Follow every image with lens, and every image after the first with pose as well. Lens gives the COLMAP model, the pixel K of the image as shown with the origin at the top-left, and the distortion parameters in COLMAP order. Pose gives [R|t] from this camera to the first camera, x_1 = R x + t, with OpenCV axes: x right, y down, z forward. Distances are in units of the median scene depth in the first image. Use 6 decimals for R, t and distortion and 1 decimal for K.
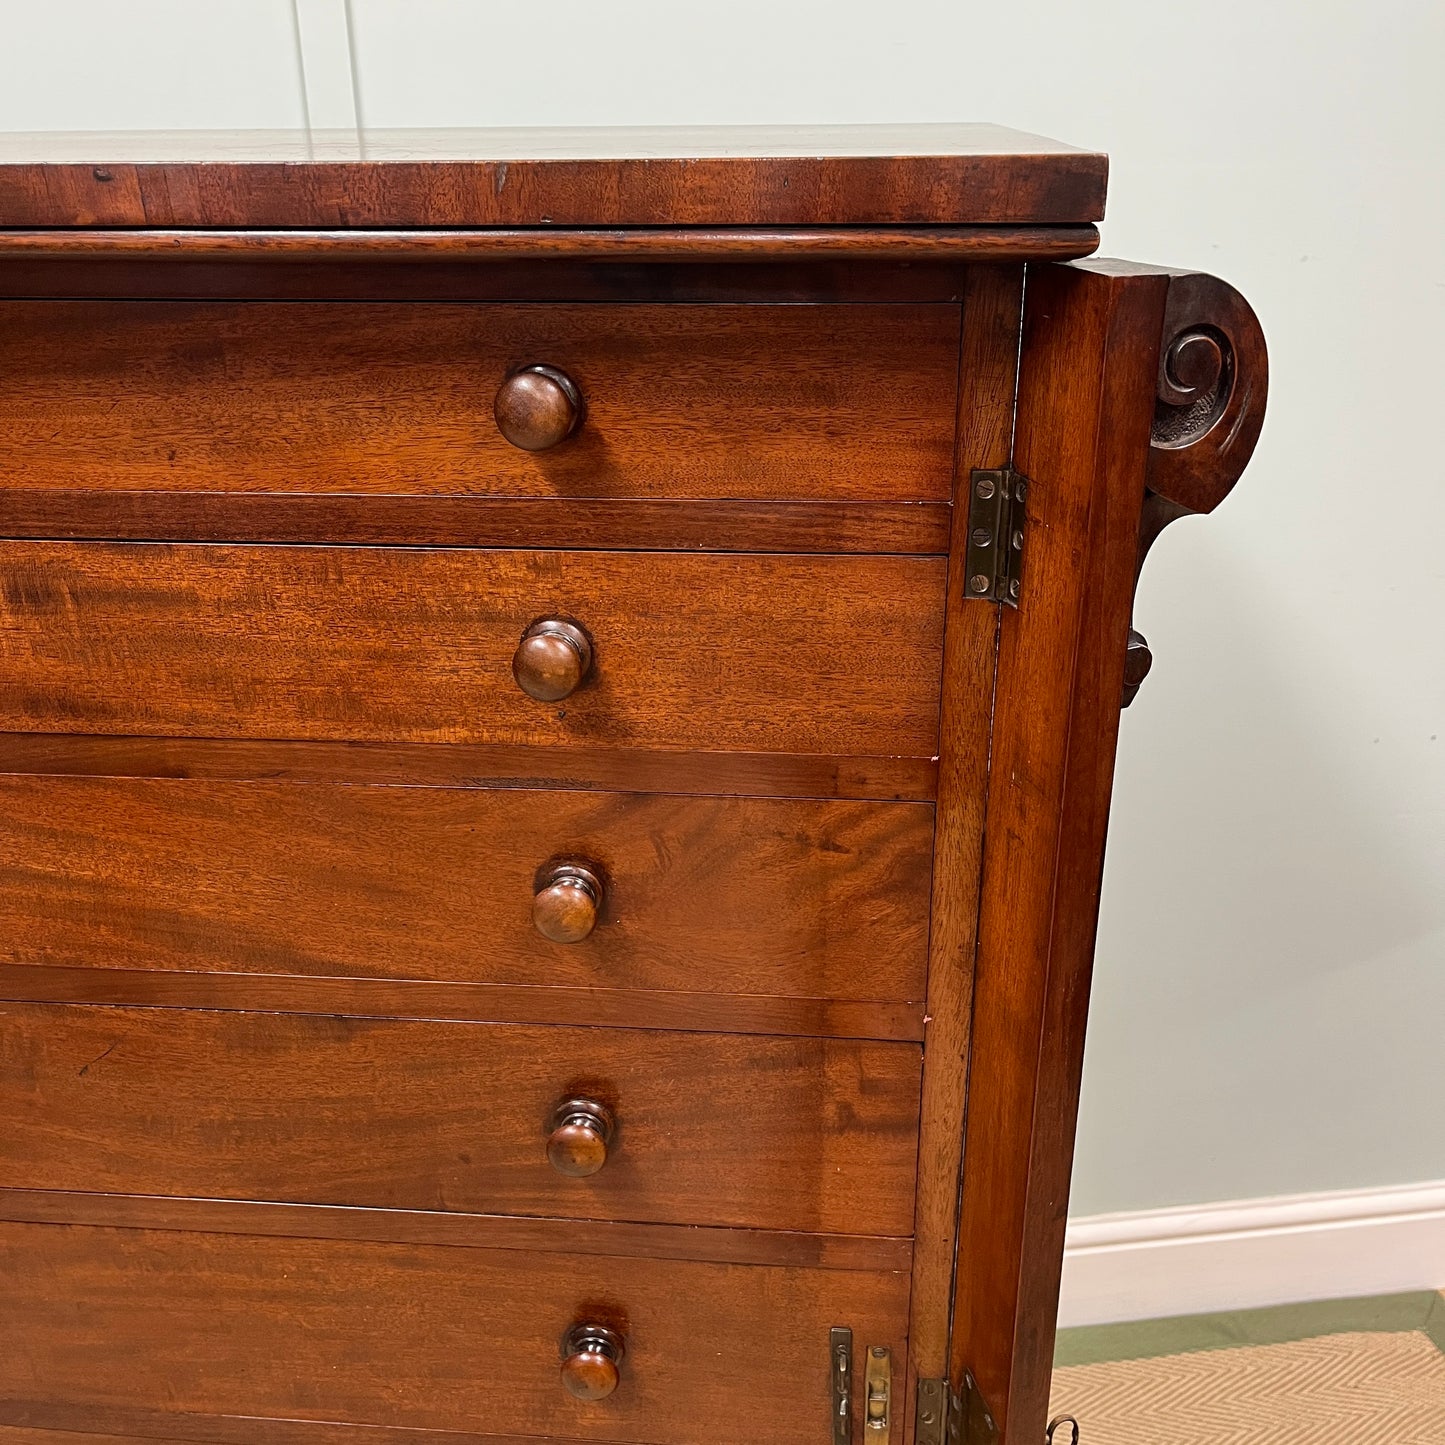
lens RADIAL K [[1497.1, 0, 755.0], [0, 1497.1, 726.2], [0, 0, 1]] dist [0.104699, -0.157043]
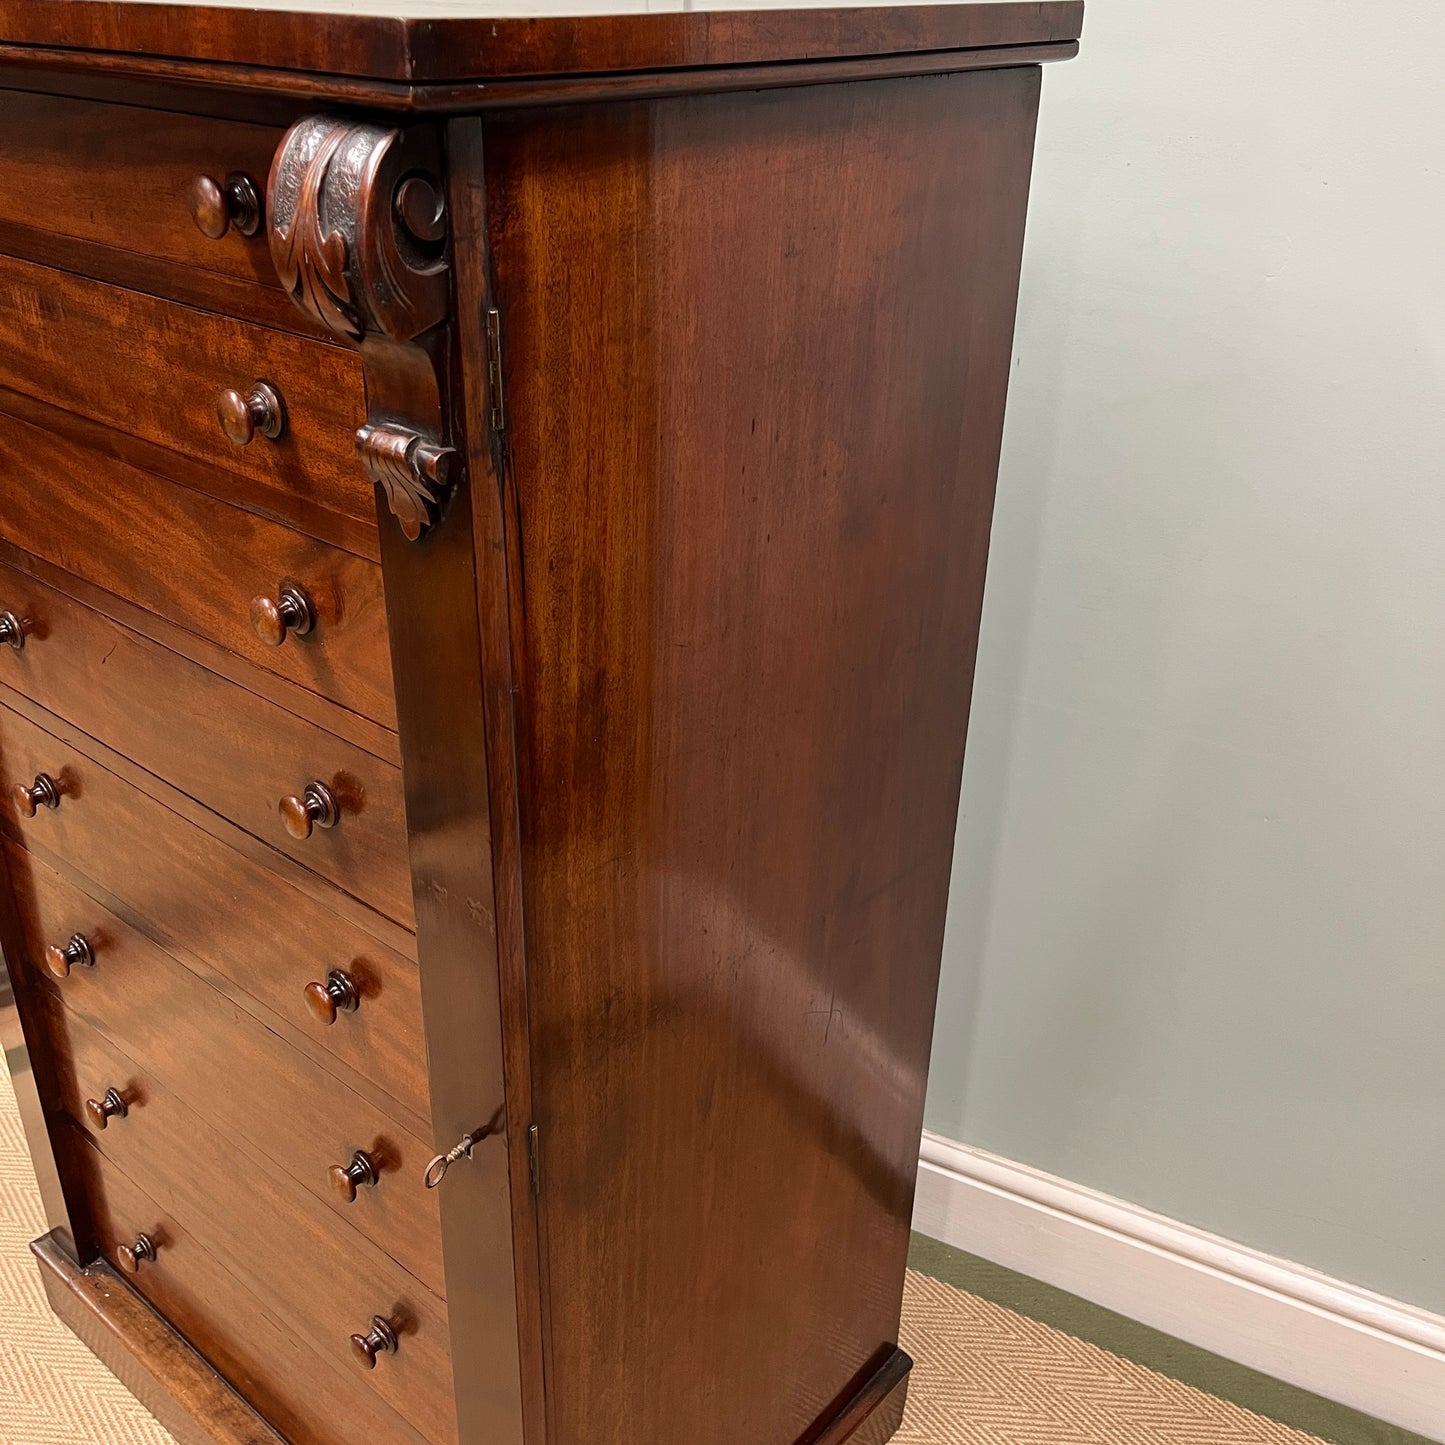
lens RADIAL K [[1497.1, 0, 755.0], [0, 1497.1, 726.2], [0, 0, 1]] dist [0.104699, -0.157043]
pose [[0.819172, 0.285368, -0.497516, 0.867367], [-0.253694, 0.958246, 0.131923, -0.063757], [0.514390, 0.018149, 0.857365, 0.122119]]
